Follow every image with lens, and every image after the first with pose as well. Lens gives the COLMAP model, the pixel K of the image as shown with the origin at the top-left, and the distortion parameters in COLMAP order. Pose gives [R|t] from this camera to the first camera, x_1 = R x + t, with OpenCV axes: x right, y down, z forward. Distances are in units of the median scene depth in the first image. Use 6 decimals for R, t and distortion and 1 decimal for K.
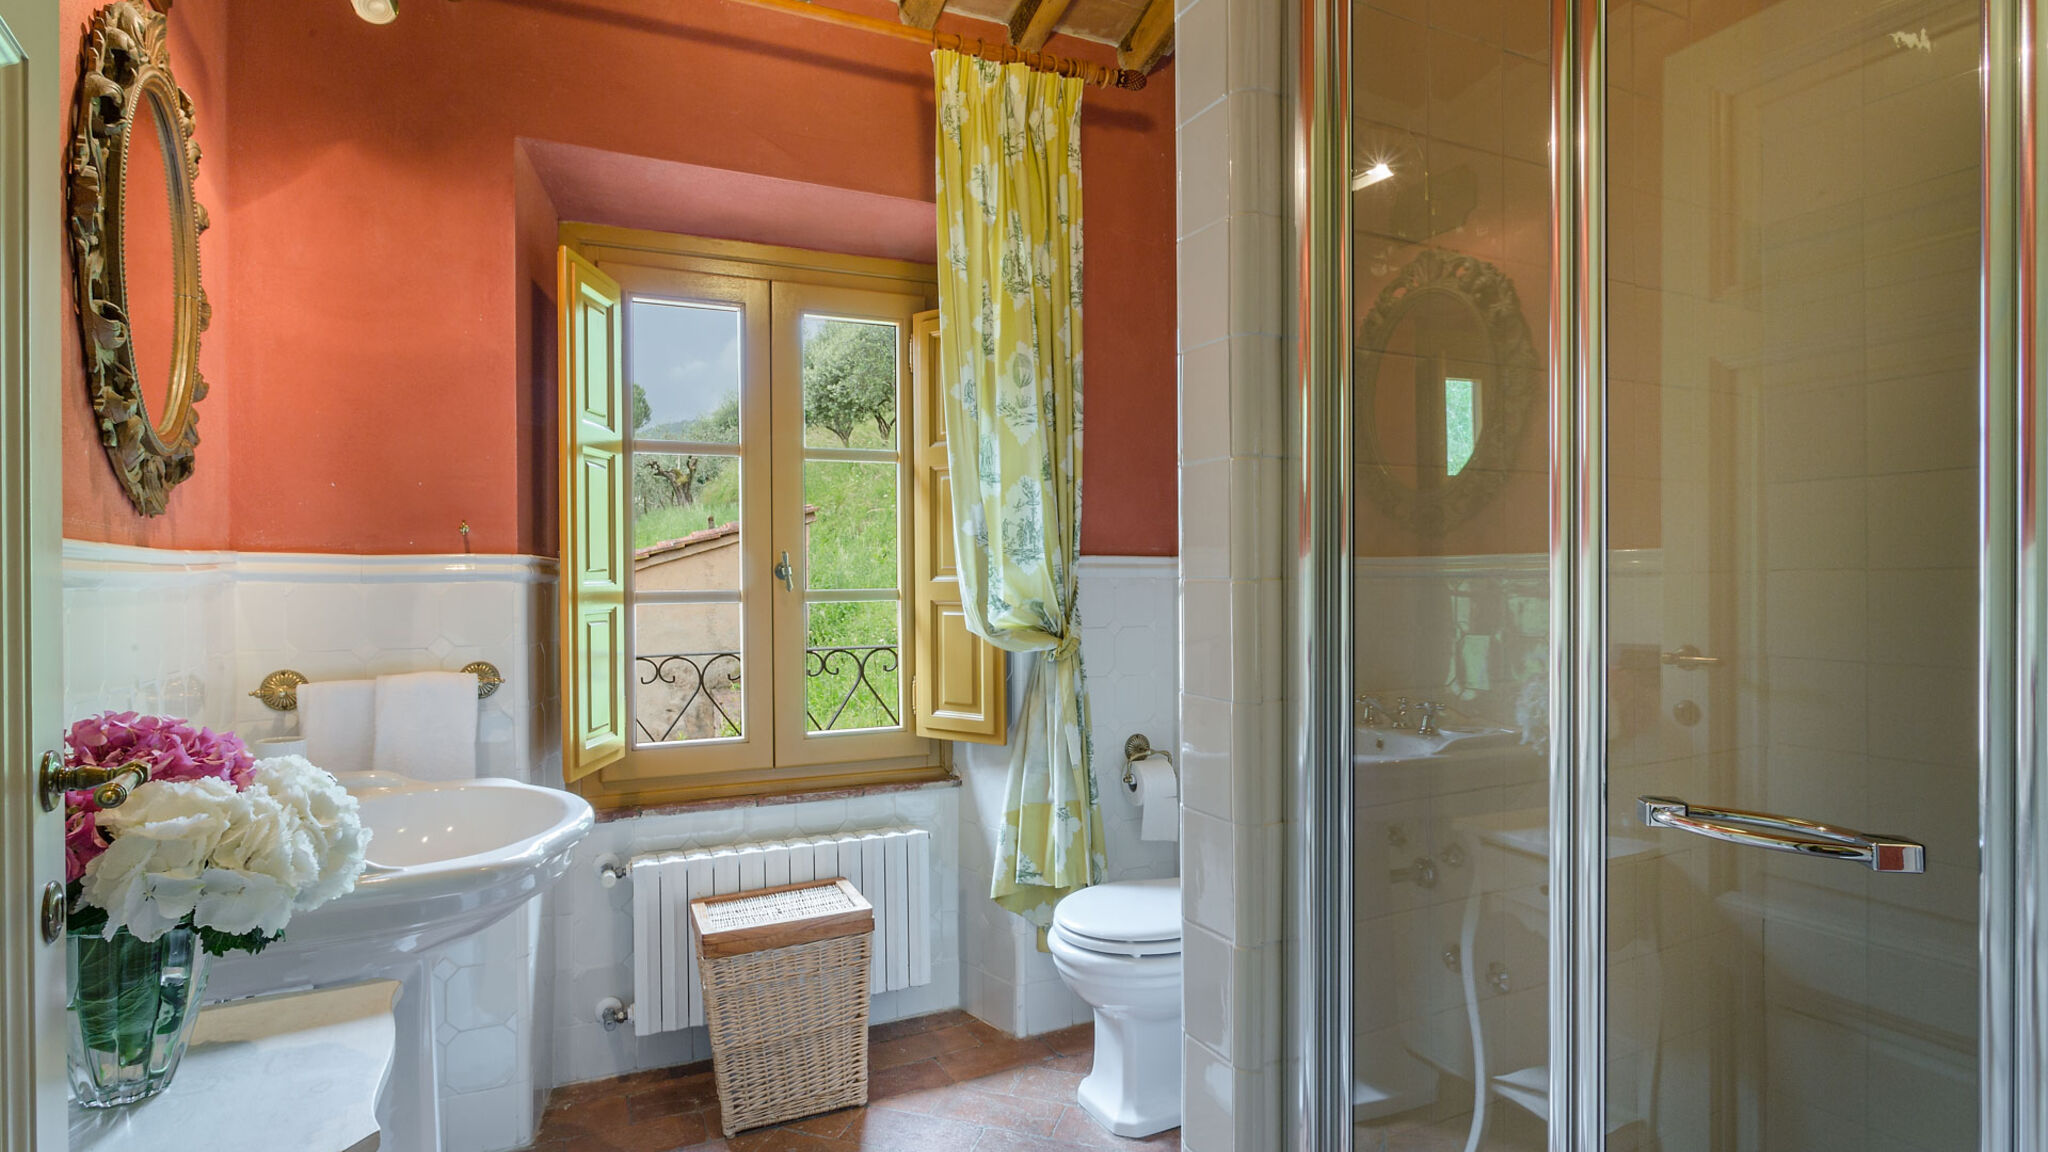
lens RADIAL K [[1020.7, 0, 1021.9], [0, 1020.7, 577.1], [0, 0, 1]] dist [-0.012162, 0.009396]
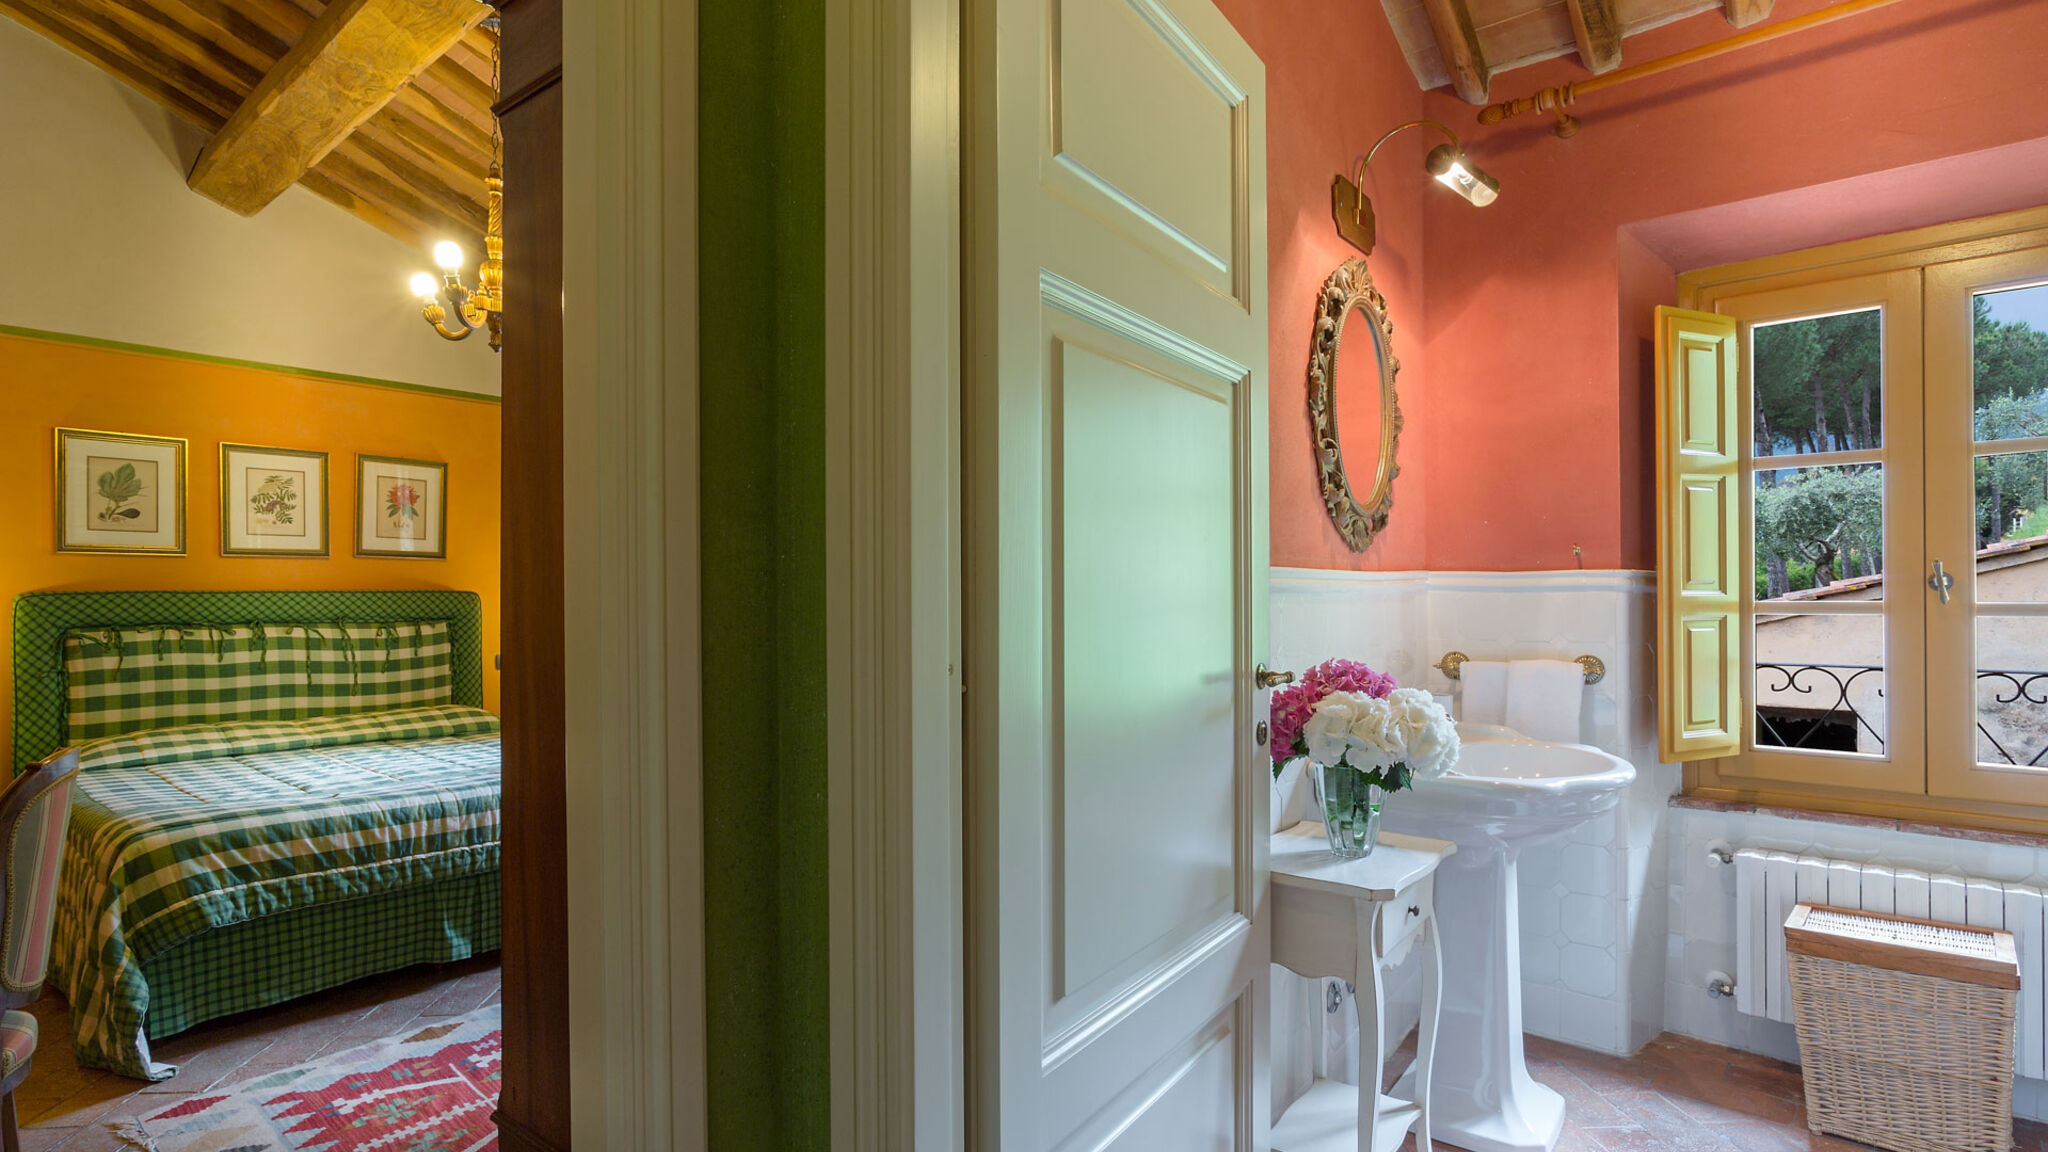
lens RADIAL K [[1020.7, 0, 1009.2], [0, 1020.7, 591.0], [0, 0, 1]] dist [-0.012162, 0.009396]
pose [[0.399554, 0.001942, -0.916708, 0.332046], [0.000621, 0.999997, 0.002389, 0.000133], [0.916710, -0.001524, 0.399551, -0.158055]]
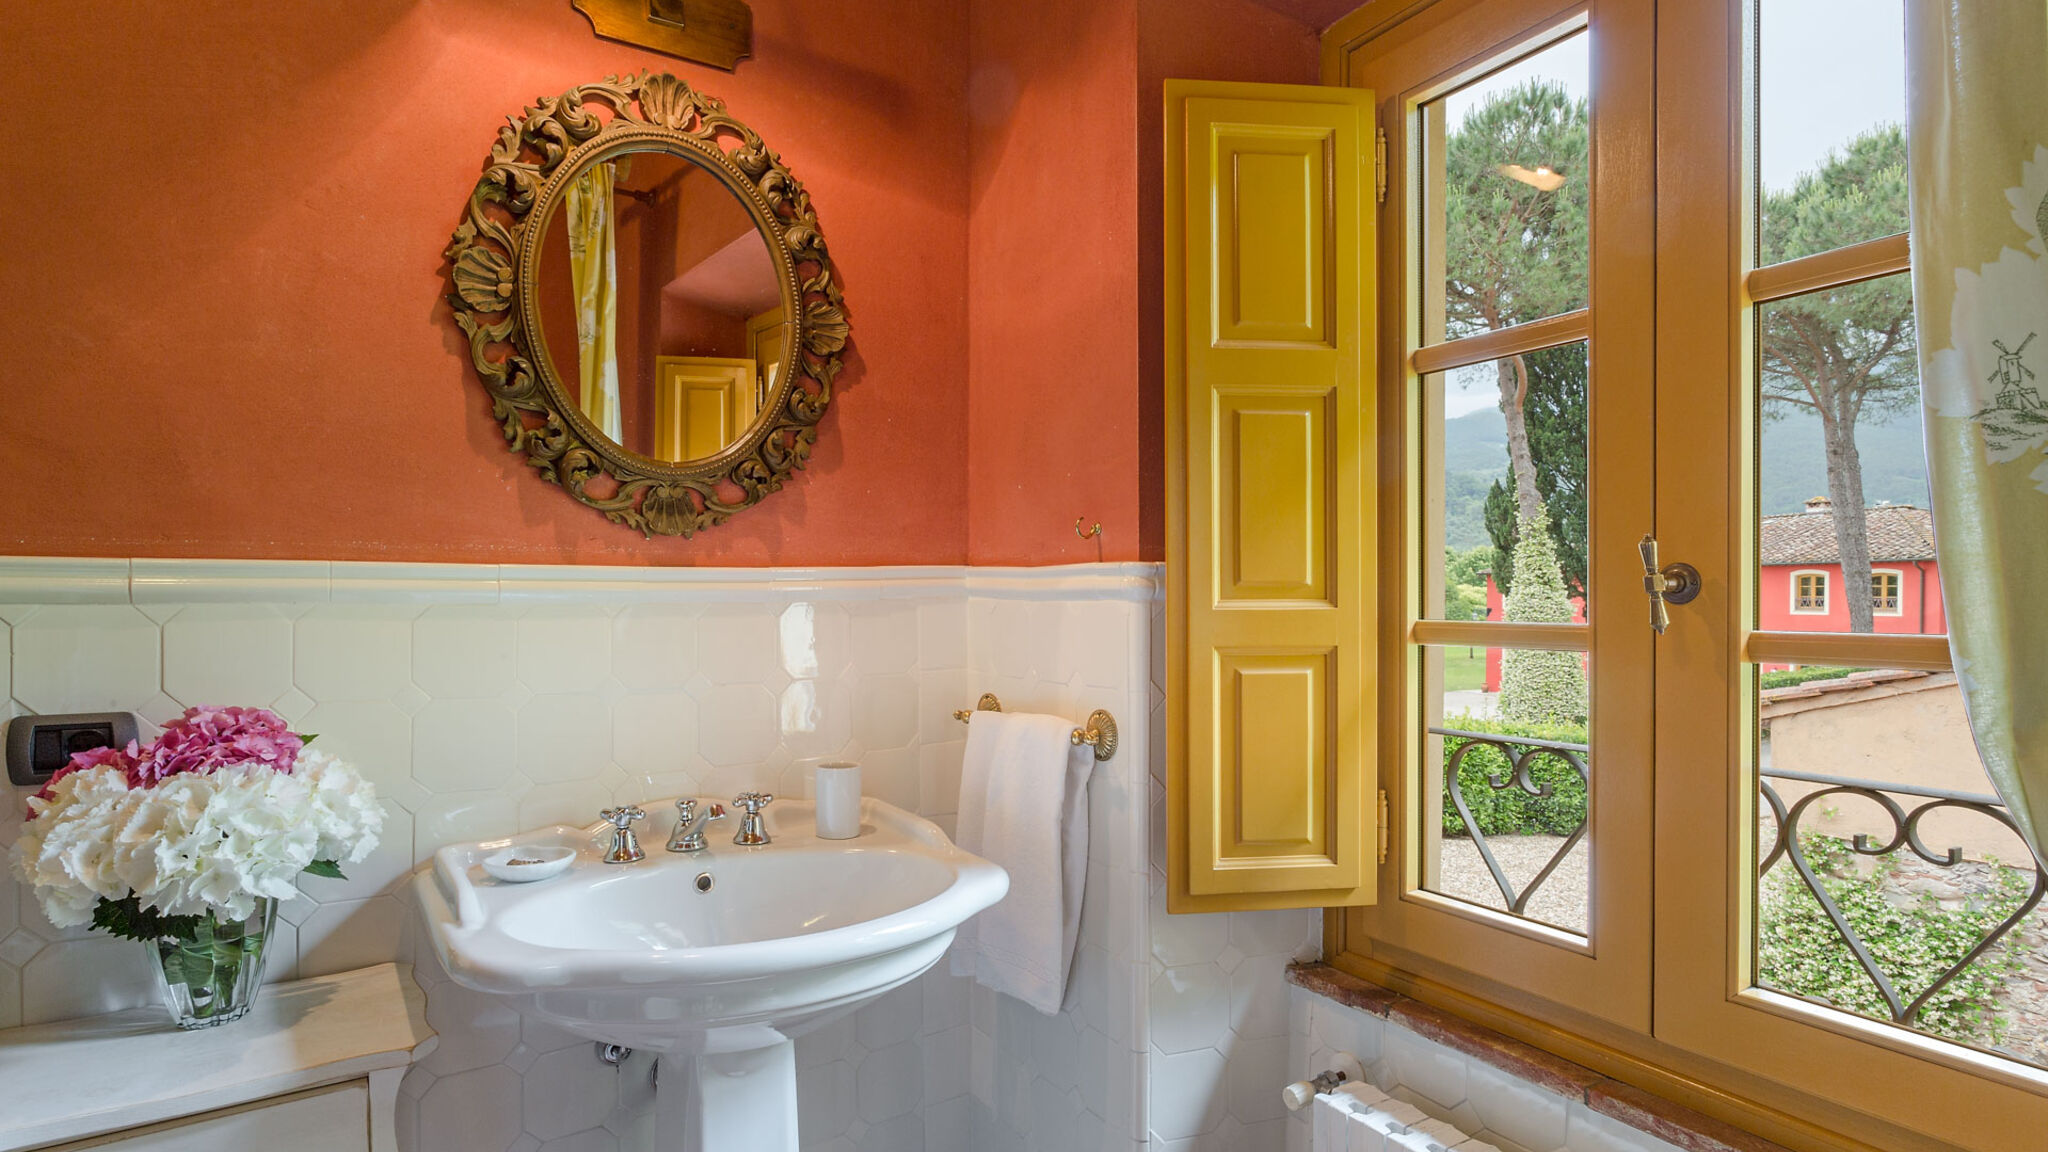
lens RADIAL K [[1020.7, 0, 1034.2], [0, 1020.7, 609.8], [0, 0, 1]] dist [-0.012162, 0.009396]
pose [[0.122282, 0.018543, -0.992322, 0.186136], [-0.003611, 0.999827, 0.018238, -0.002380], [0.992489, 0.001353, 0.122328, 0.849764]]
